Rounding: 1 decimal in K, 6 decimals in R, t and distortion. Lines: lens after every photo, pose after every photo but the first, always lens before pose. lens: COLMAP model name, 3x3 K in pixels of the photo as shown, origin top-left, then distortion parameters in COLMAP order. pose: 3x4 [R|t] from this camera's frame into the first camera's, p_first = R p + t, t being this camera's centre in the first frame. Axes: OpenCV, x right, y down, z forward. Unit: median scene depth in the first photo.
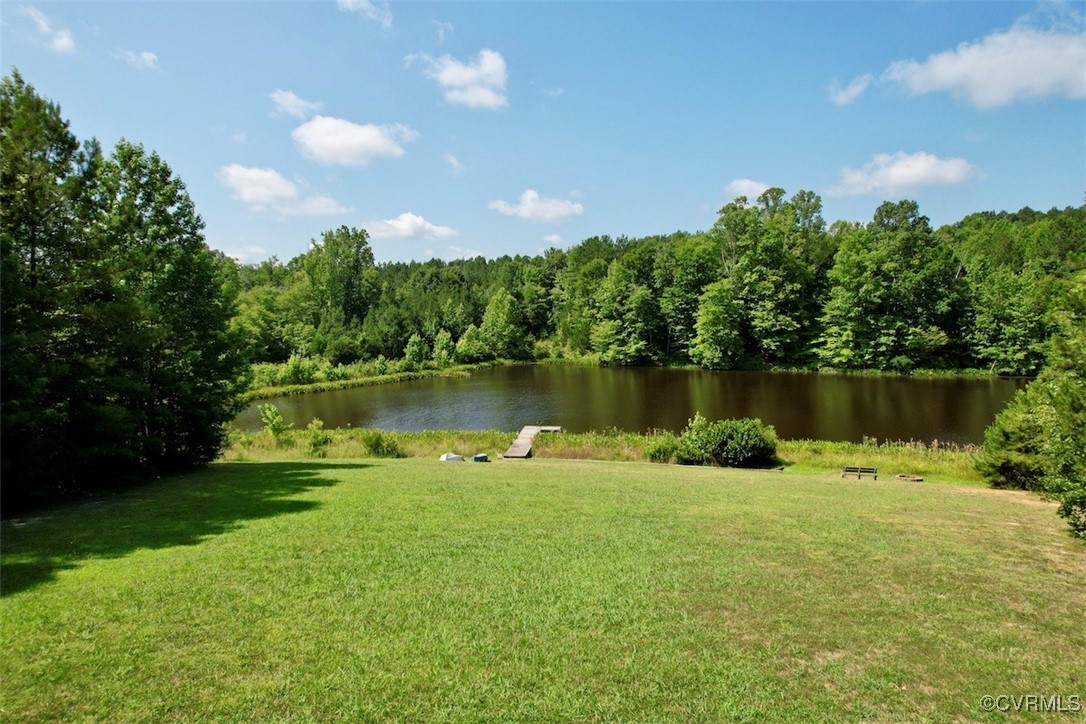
lens RADIAL K [[694.4, 0, 542.8], [0, 694.4, 366.6], [0, 0, 1]] dist [-0.050639, 0.041739]
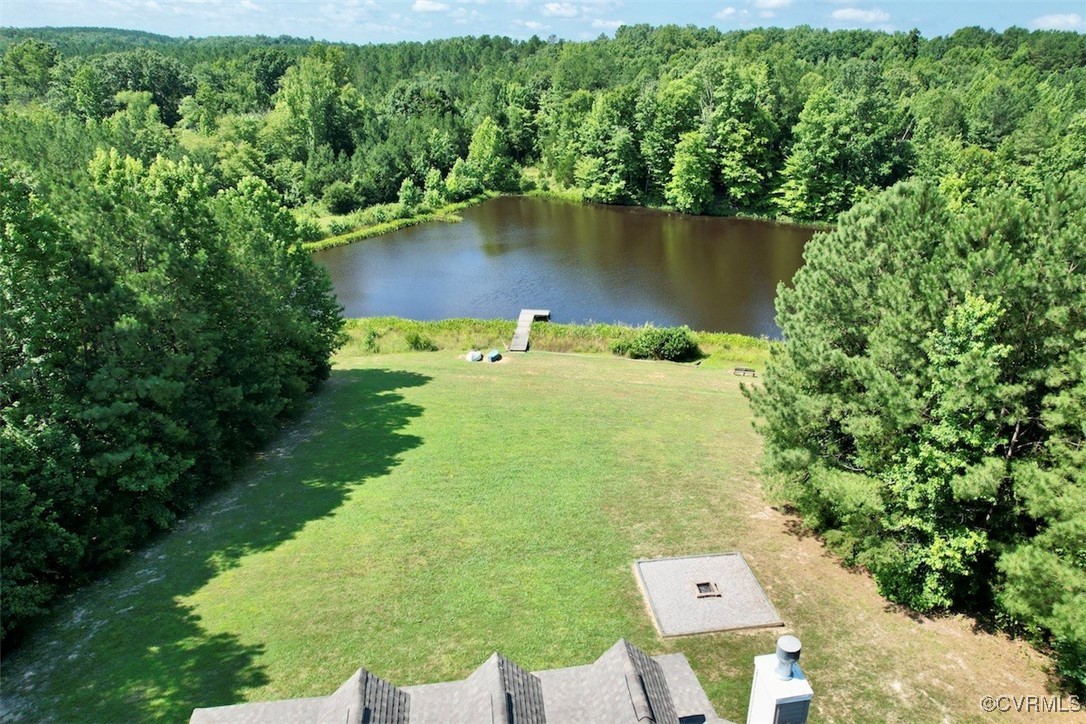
lens RADIAL K [[751.0, 0, 623.9], [0, 751.0, 364.9], [0, 0, 1]] dist [0.001268, 0.001737]
pose [[0.991136, -0.007908, 0.132616, -0.011880], [-0.032793, 0.952776, 0.301899, -0.126494], [-0.128741, -0.303572, 0.944071, -0.196605]]
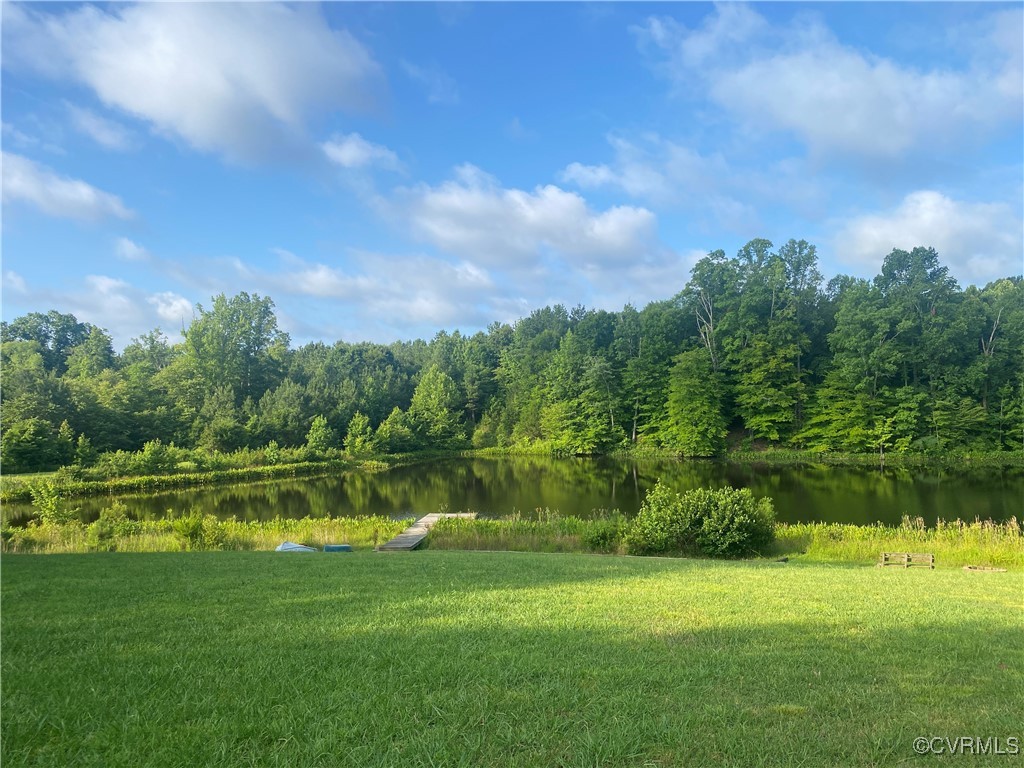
lens RADIAL K [[776.7, 0, 512.0], [0, 776.7, 391.8], [0, 0, 1]] dist [0.103444, -0.187192]
pose [[0.999879, -0.009910, 0.011990, 0.027367], [0.011141, 0.994156, -0.107374, 0.024339], [-0.010856, 0.107495, 0.994146, 0.084621]]
